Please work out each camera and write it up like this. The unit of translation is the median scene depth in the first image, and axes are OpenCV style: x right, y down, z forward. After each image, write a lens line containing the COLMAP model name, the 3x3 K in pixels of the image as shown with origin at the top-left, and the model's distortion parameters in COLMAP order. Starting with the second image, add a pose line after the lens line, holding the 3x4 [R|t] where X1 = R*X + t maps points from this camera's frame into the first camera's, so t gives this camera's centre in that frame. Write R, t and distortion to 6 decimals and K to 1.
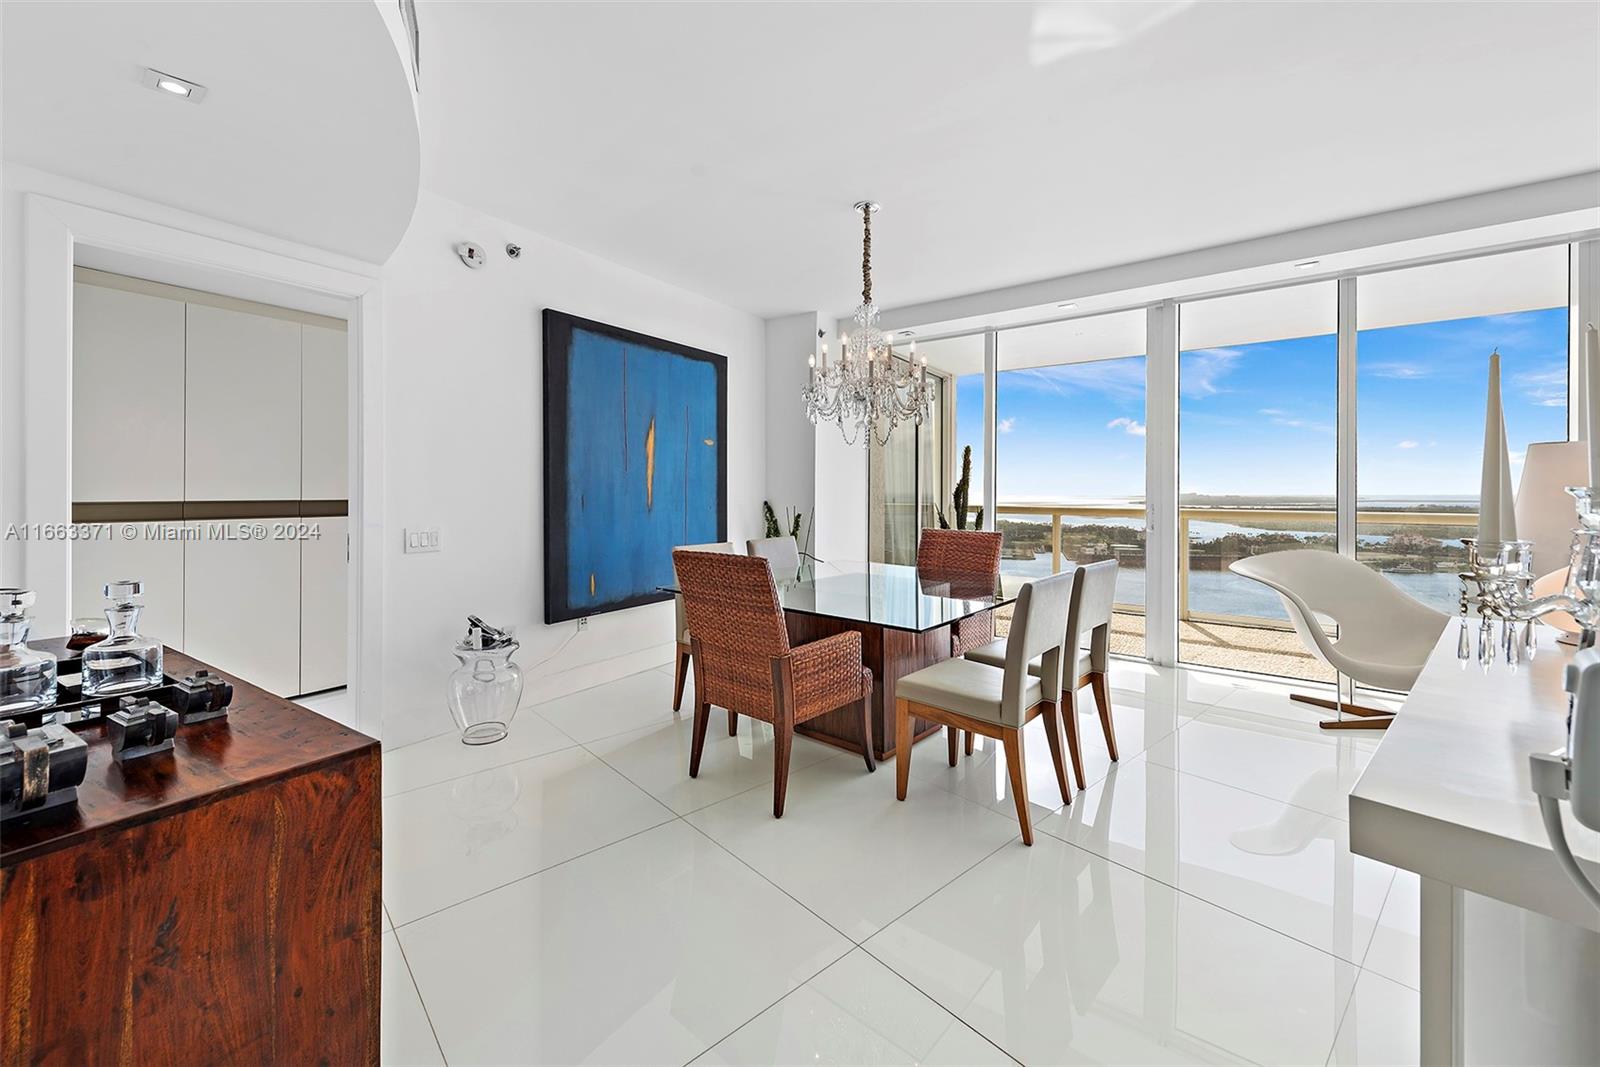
lens RADIAL K [[652.6, 0, 801.8], [0, 652.6, 491.2], [0, 0, 1]] dist [0.013122, -0.003675]
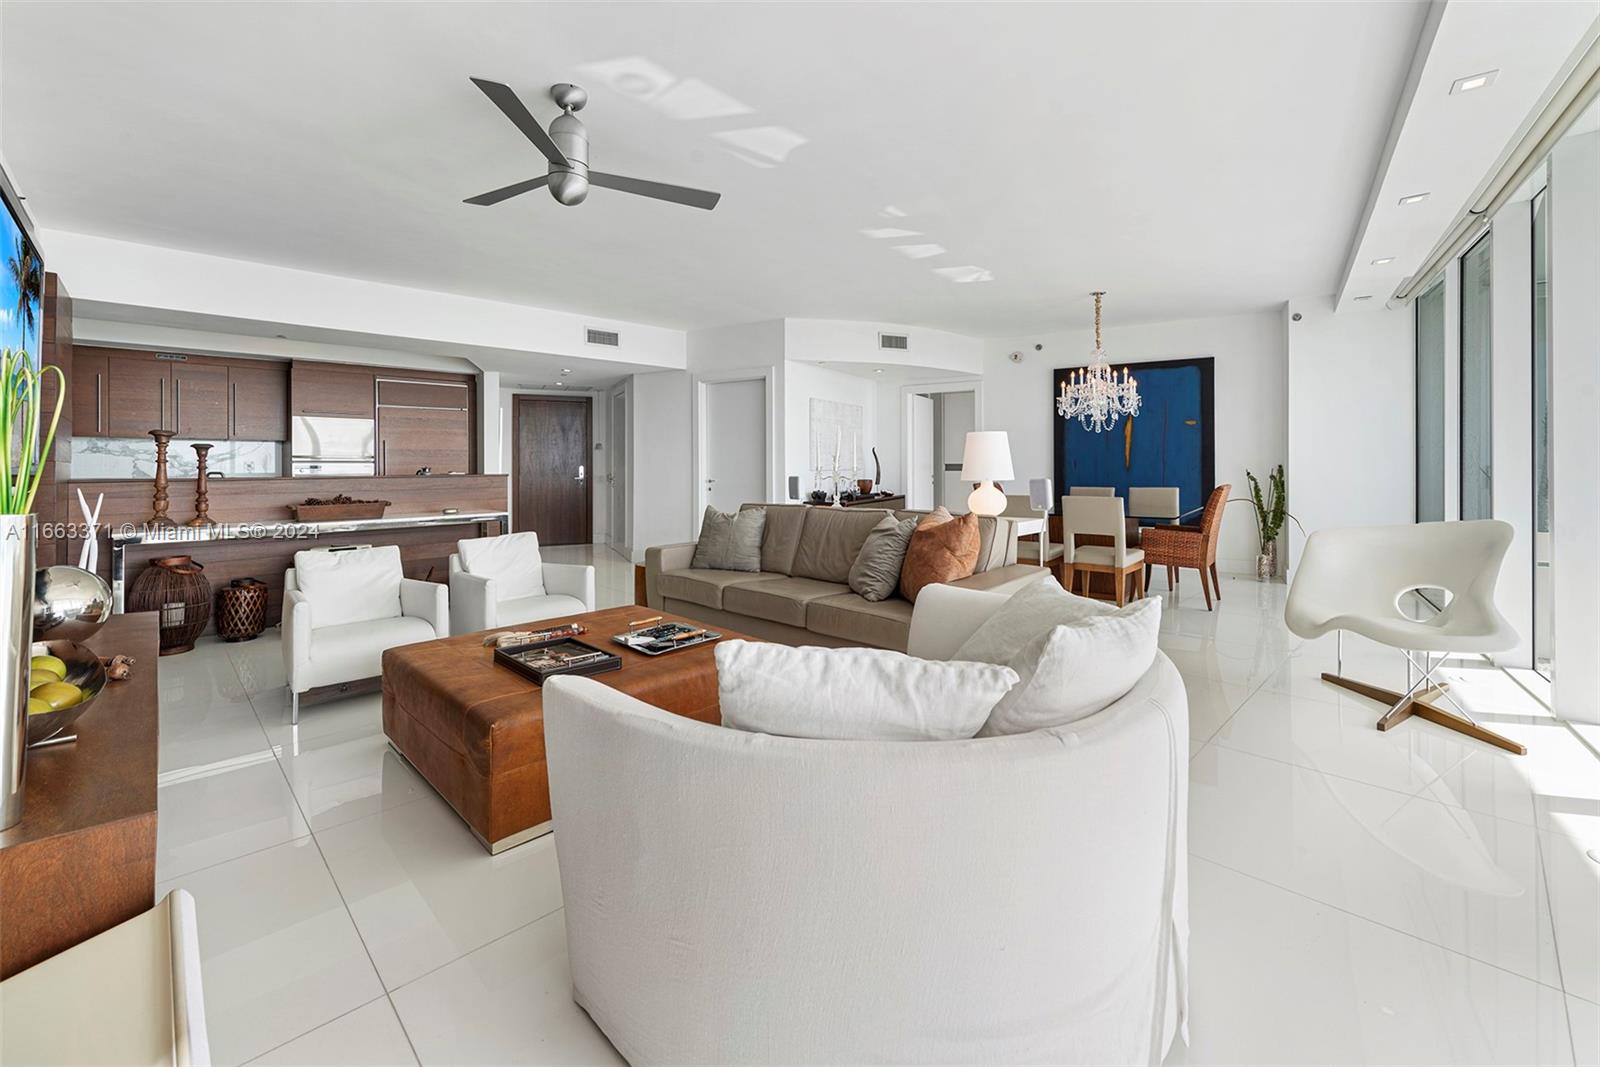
lens RADIAL K [[652.6, 0, 809.7], [0, 652.6, 466.3], [0, 0, 1]] dist [0.013122, -0.003675]
pose [[0.055214, -0.000457, -0.998474, 1.379621], [0.003324, 0.999994, -0.000274, 0.019134], [0.998469, -0.003304, 0.055215, 0.108037]]
